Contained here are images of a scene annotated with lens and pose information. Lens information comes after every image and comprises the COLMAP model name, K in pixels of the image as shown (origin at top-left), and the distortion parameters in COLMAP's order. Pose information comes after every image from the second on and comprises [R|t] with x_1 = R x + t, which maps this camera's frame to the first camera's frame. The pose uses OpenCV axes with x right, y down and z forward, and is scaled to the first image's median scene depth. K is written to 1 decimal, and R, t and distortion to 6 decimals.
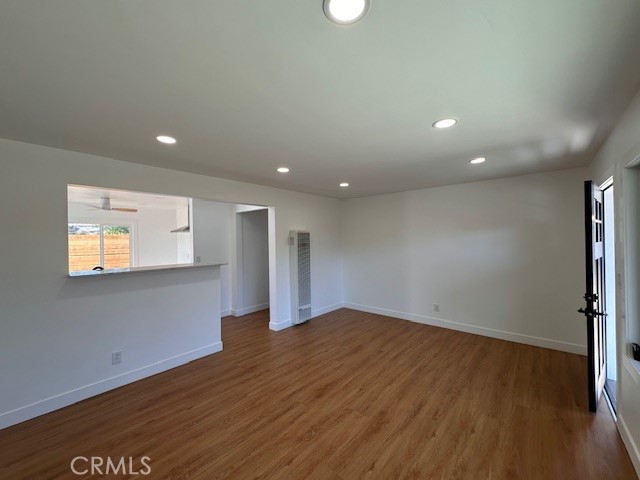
lens RADIAL K [[256.8, 0, 317.8], [0, 256.8, 239.2], [0, 0, 1]] dist [-0.001676, 0.000046]
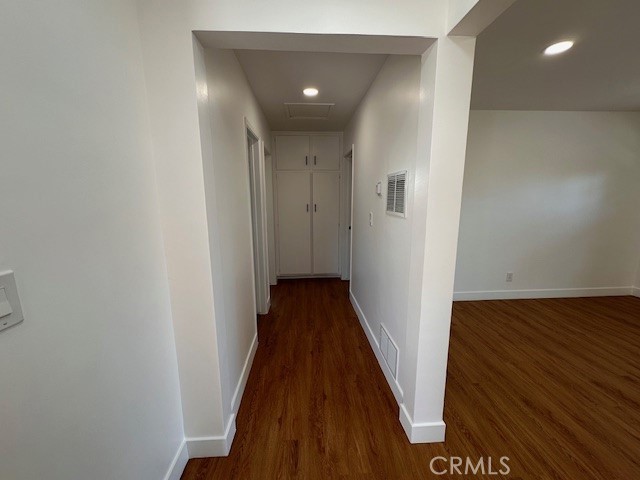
lens RADIAL K [[256.8, 0, 316.3], [0, 256.8, 238.1], [0, 0, 1]] dist [-0.001676, 0.000046]
pose [[0.725174, -0.116414, 0.678653, -0.763853], [0.002454, 0.986035, 0.166519, 0.031999], [-0.688561, -0.119090, 0.715333, 1.365399]]
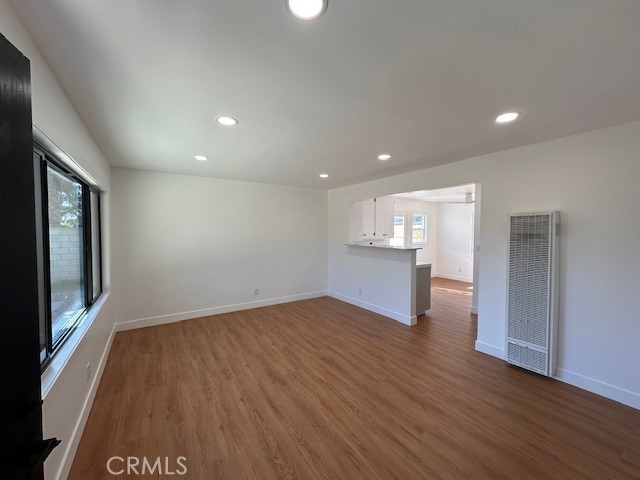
lens RADIAL K [[256.8, 0, 320.3], [0, 256.8, 238.0], [0, 0, 1]] dist [-0.001676, 0.000046]
pose [[-0.266220, 0.042311, -0.962983, 1.001583], [0.004797, 0.999082, 0.042571, -0.000655], [0.963900, 0.006714, -0.266178, 1.148765]]
